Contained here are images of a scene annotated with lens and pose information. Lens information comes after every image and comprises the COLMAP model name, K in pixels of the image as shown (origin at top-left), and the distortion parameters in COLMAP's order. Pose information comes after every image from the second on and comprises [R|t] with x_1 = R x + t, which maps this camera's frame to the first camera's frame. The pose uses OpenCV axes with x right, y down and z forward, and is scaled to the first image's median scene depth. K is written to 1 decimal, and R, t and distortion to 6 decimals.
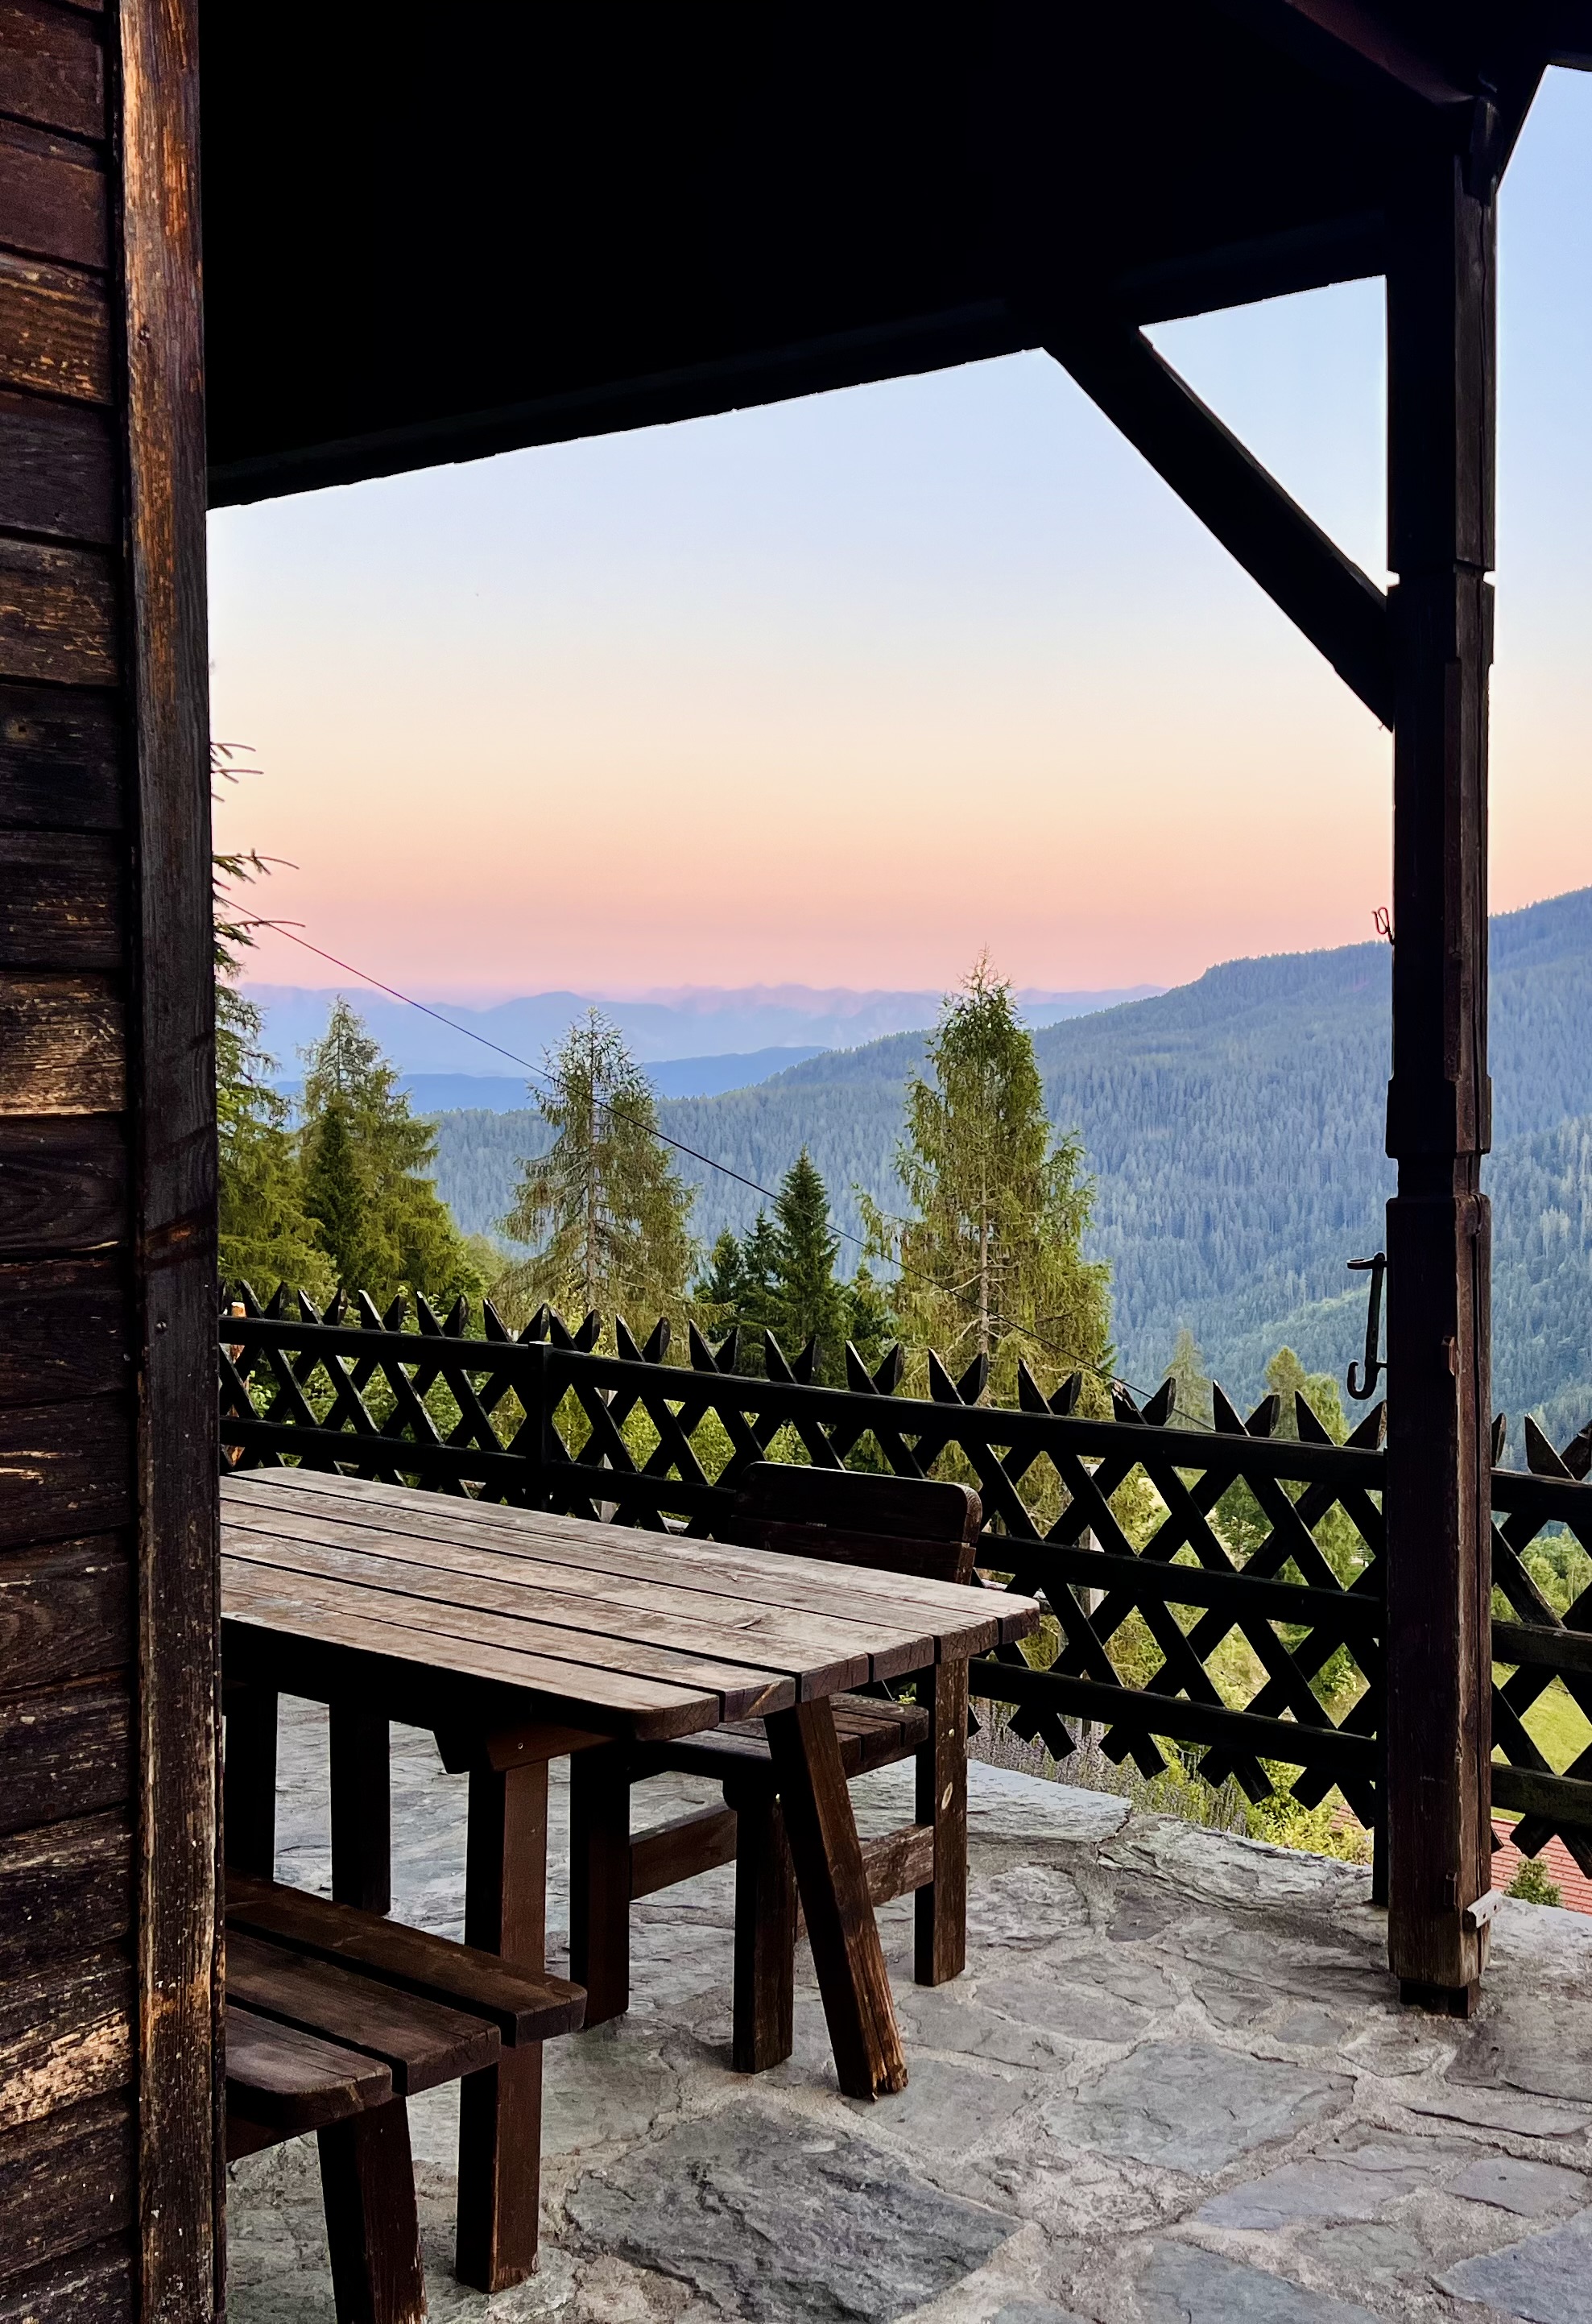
lens RADIAL K [[2421.9, 0, 1207.0], [0, 2421.9, 1098.7], [0, 0, 1]] dist [0.028841, 0.000000]
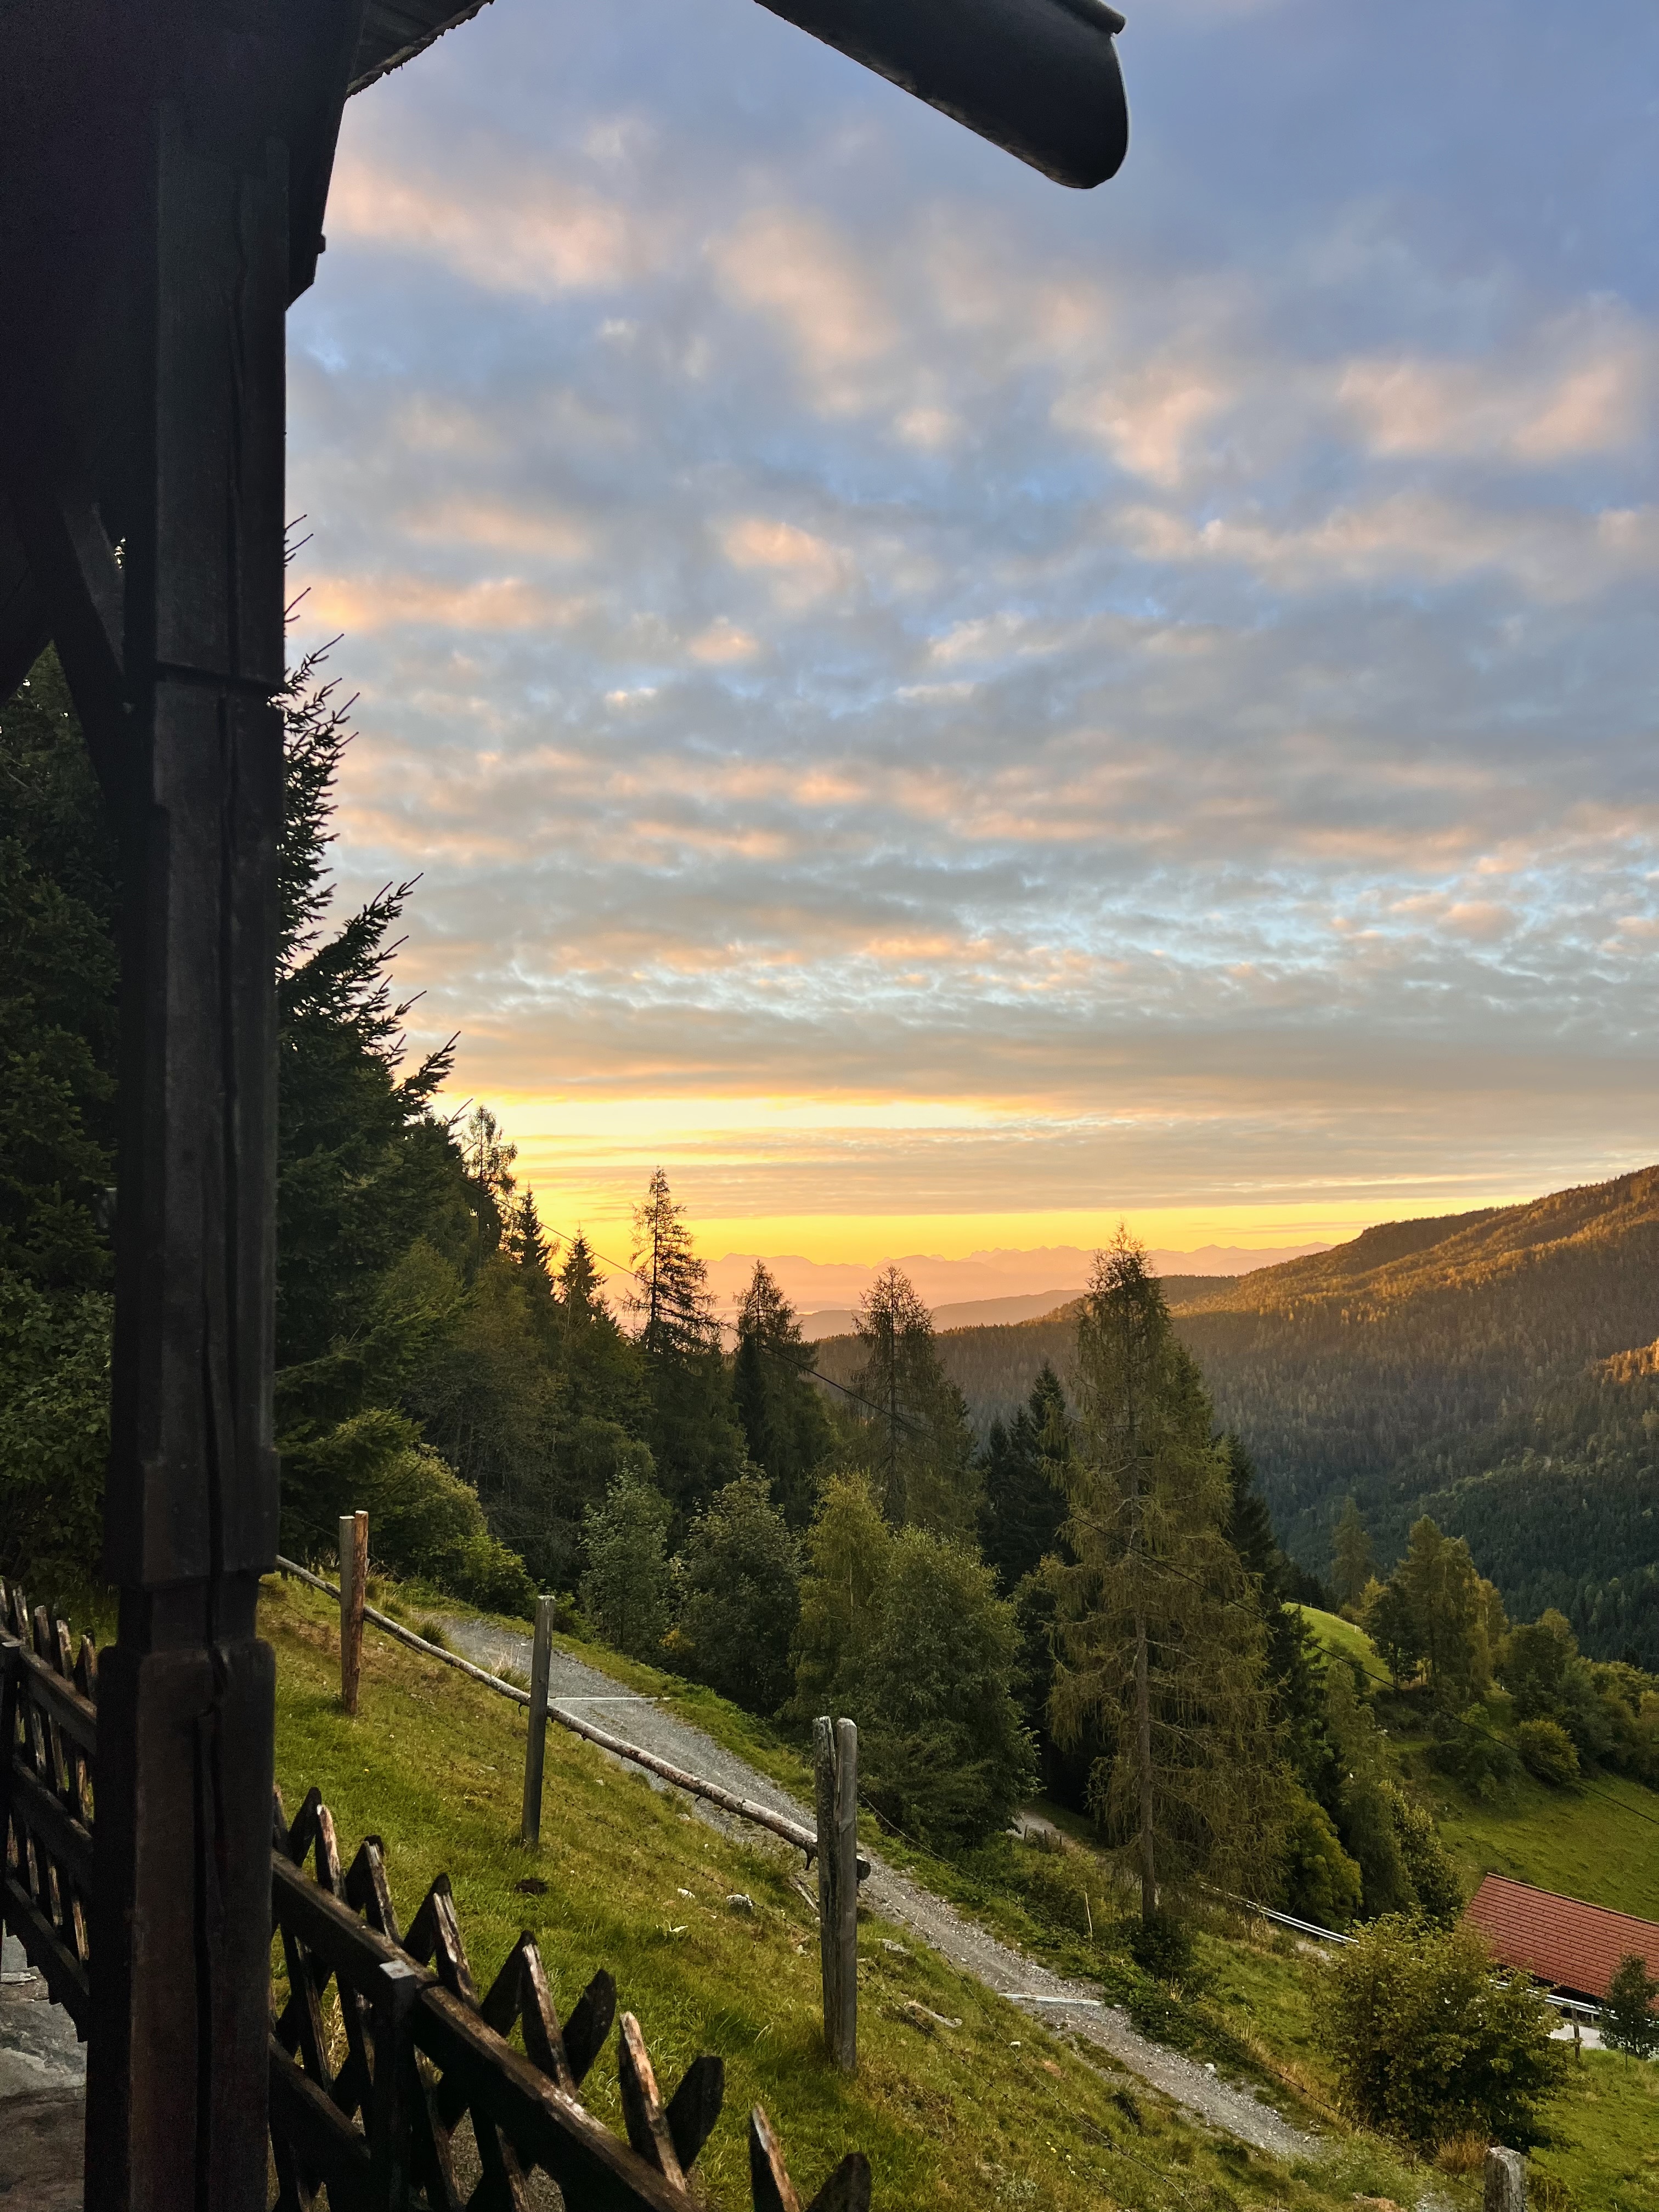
lens RADIAL K [[1646.6, 0, 828.0], [0, 1646.6, 1121.3], [0, 0, 1]] dist [0.057544, -0.062497]
pose [[0.949848, -0.045688, -0.309356, 0.372107], [0.007612, 0.992354, -0.123188, -0.030573], [0.312619, 0.114656, 0.942933, 0.549331]]
